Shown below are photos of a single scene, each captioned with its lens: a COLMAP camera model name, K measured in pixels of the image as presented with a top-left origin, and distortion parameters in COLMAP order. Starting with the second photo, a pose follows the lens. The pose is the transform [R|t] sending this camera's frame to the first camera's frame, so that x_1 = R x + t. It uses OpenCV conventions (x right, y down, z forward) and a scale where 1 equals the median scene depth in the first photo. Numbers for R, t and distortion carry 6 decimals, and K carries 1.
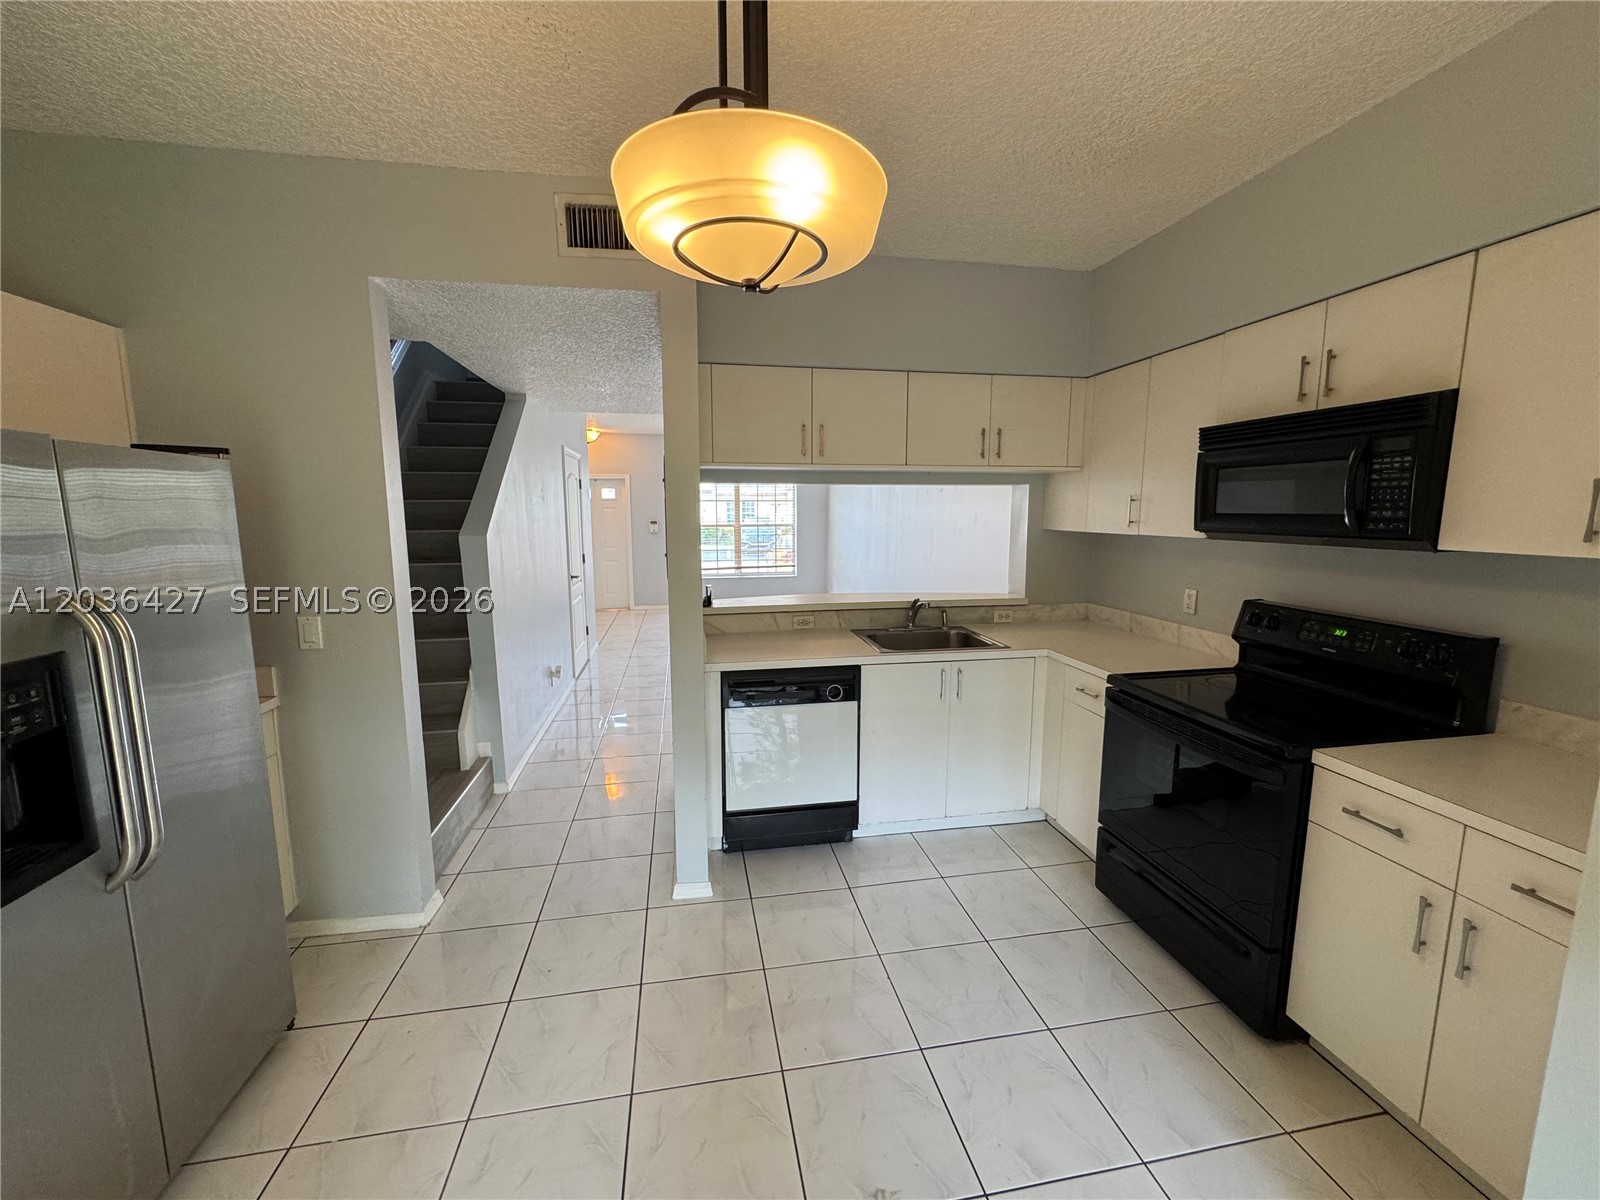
lens RADIAL K [[639.1, 0, 800.0], [0, 639.1, 600.0], [0, 0, 1]] dist [-0.002359, -0.000650]
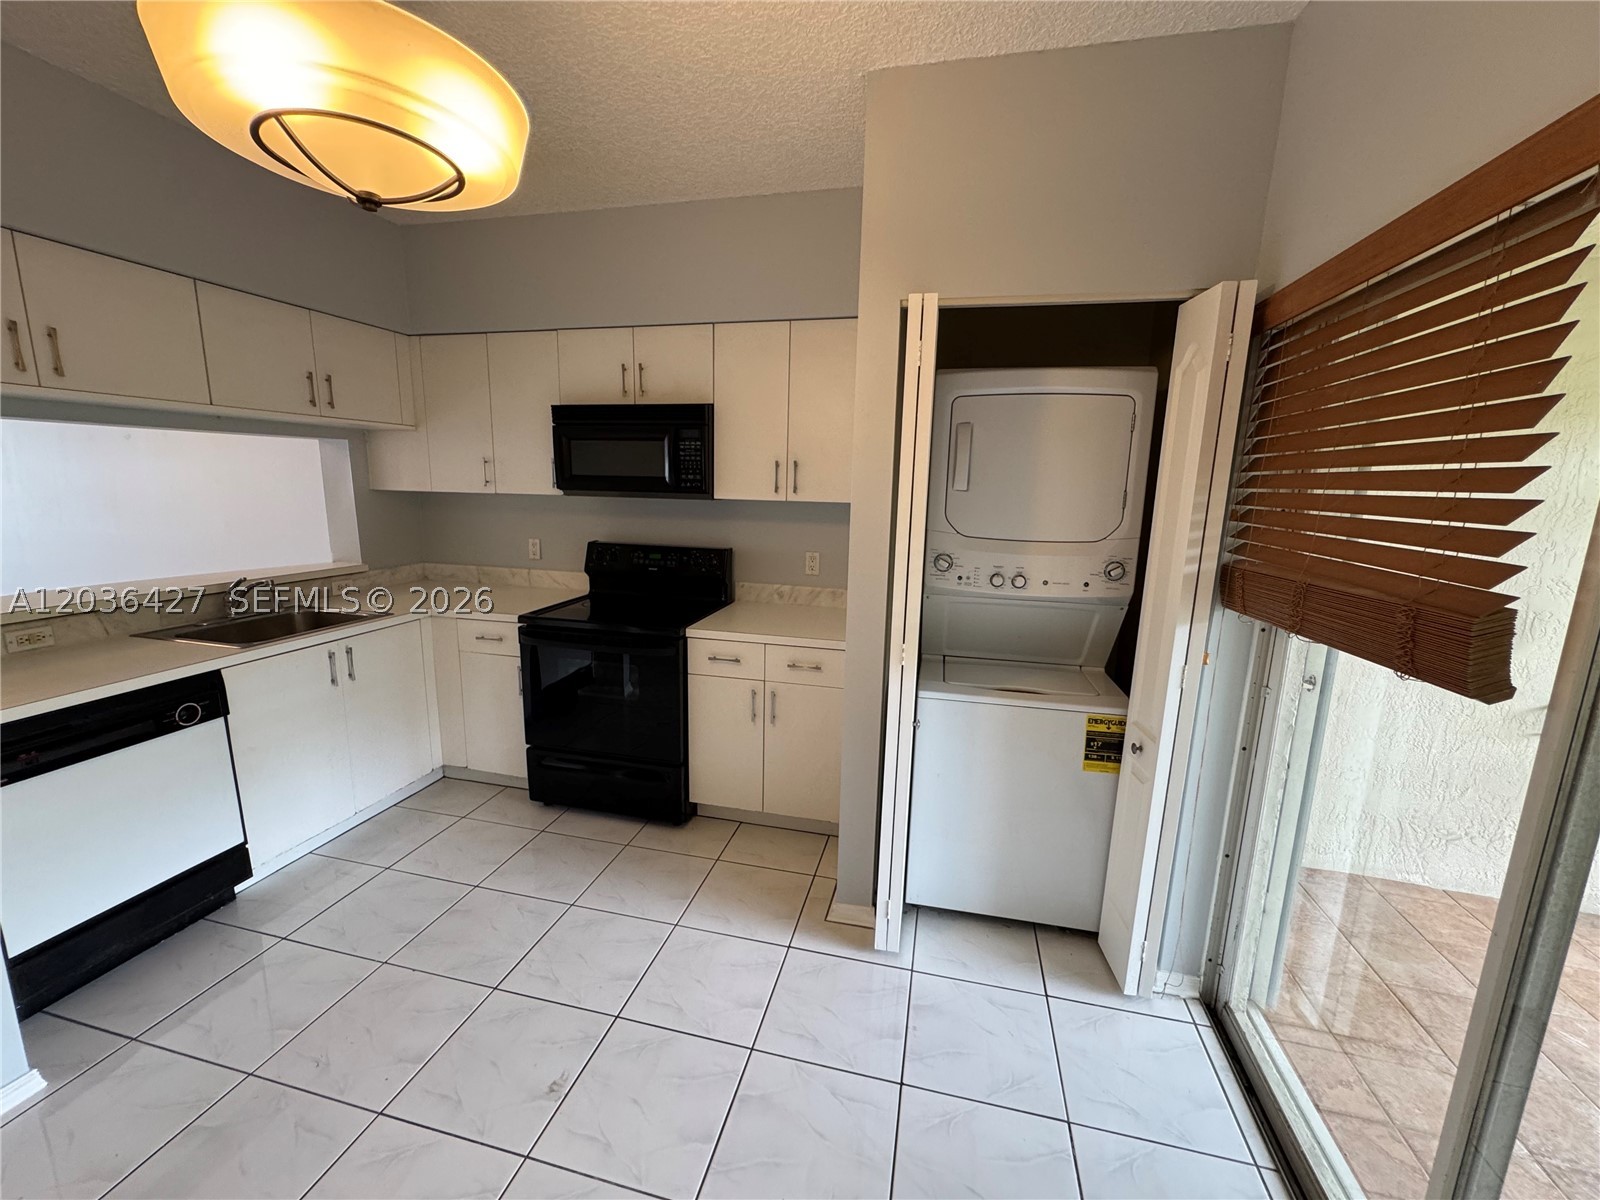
lens RADIAL K [[639.1, 0, 800.0], [0, 639.1, 600.0], [0, 0, 1]] dist [-0.002359, -0.000650]
pose [[0.407012, -0.159117, 0.899457, -0.300724], [0.106876, 0.986243, 0.126108, -0.001473], [-0.907149, 0.044803, 0.418418, 0.054615]]
